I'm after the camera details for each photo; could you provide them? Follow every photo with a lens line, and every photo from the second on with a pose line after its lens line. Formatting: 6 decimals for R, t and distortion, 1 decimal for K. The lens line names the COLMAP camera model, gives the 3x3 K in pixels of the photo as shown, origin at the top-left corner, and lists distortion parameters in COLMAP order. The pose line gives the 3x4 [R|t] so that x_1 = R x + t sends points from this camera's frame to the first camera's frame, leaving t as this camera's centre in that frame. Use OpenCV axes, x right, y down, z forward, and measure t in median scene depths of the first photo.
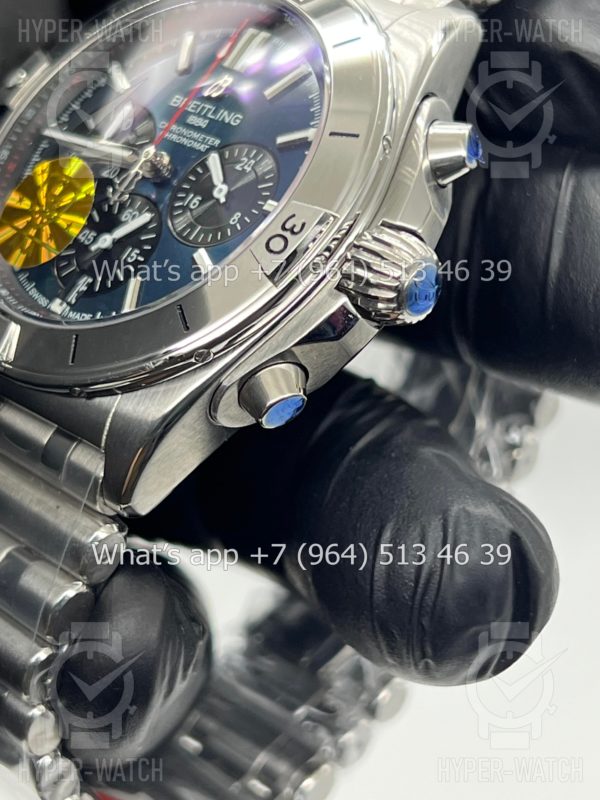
lens RADIAL K [[1869.6, 0, 300.0], [0, 1869.6, 400.0], [0, 0, 1]] dist [0.287334, -0.662444]
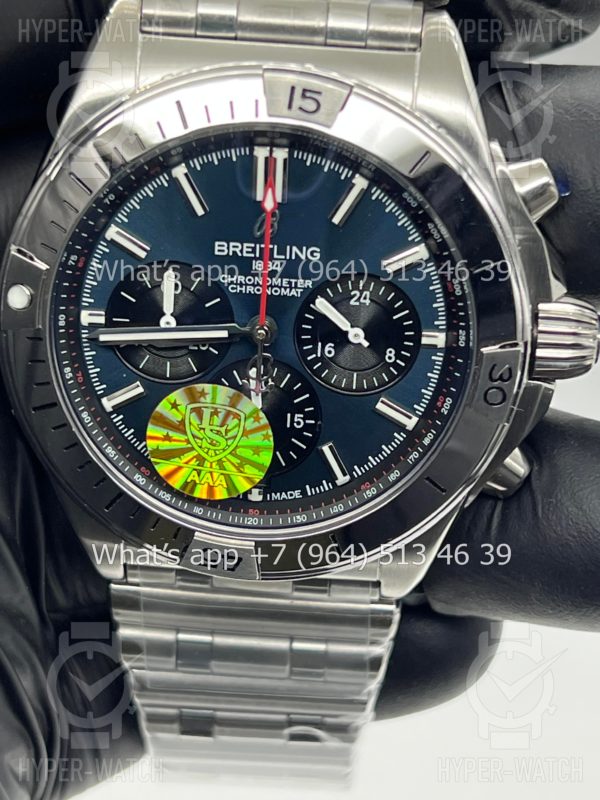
lens RADIAL K [[1869.6, 0, 300.0], [0, 1869.6, 400.0], [0, 0, 1]] dist [0.287334, -0.662444]
pose [[0.738888, -0.623668, 0.255114, -0.340940], [0.293382, 0.638593, 0.711426, -0.808802], [-0.606607, -0.450818, 0.654821, 0.333807]]
